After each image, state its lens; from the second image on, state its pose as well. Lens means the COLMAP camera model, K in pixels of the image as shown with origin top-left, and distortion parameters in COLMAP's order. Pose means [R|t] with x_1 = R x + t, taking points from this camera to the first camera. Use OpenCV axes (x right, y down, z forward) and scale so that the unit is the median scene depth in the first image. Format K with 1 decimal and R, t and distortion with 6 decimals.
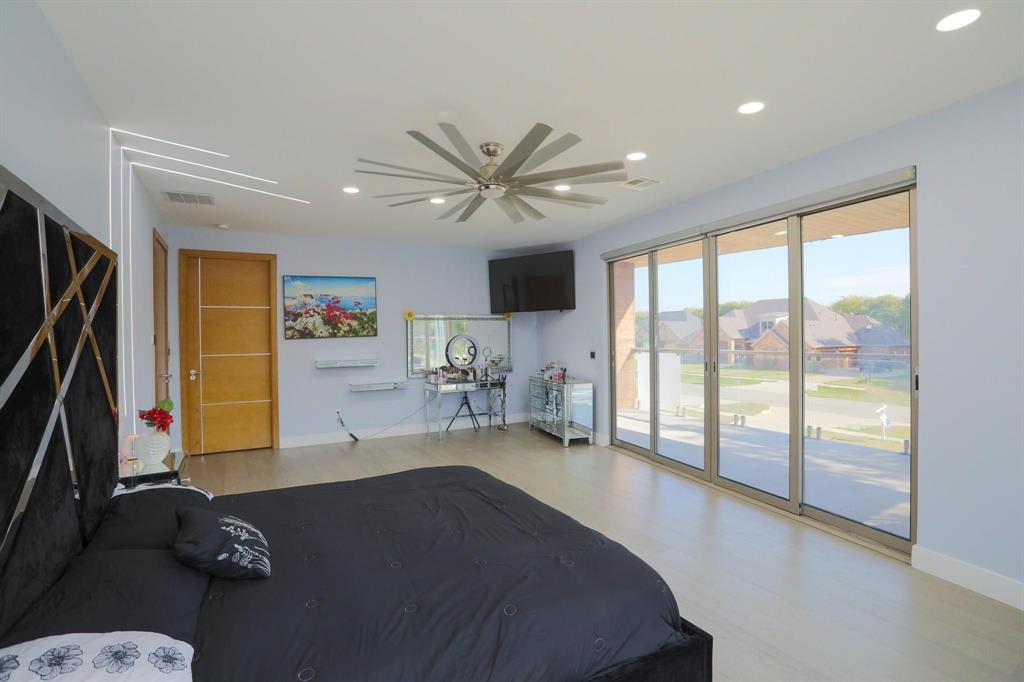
lens RADIAL K [[510.7, 0, 512.3], [0, 510.7, 336.5], [0, 0, 1]] dist [-0.004764, -0.000061]
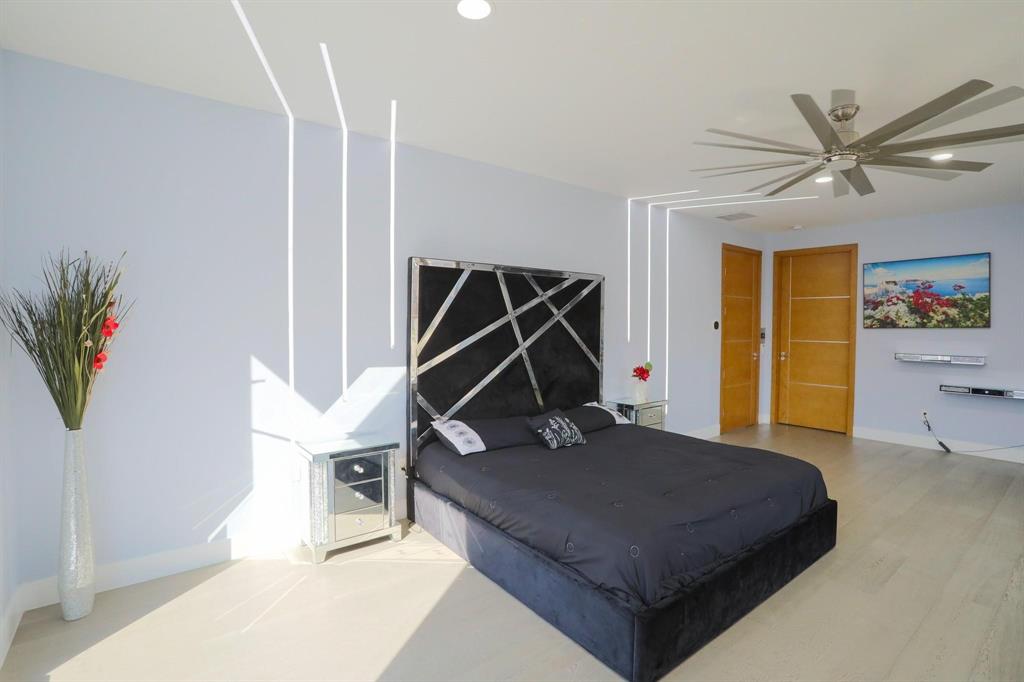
lens RADIAL K [[510.7, 0, 513.4], [0, 510.7, 337.0], [0, 0, 1]] dist [-0.004764, -0.000061]
pose [[0.168915, 0.040656, -0.984792, 0.404878], [-0.017217, 0.999118, 0.038294, -0.003948], [0.985480, 0.010487, 0.169466, 0.161943]]
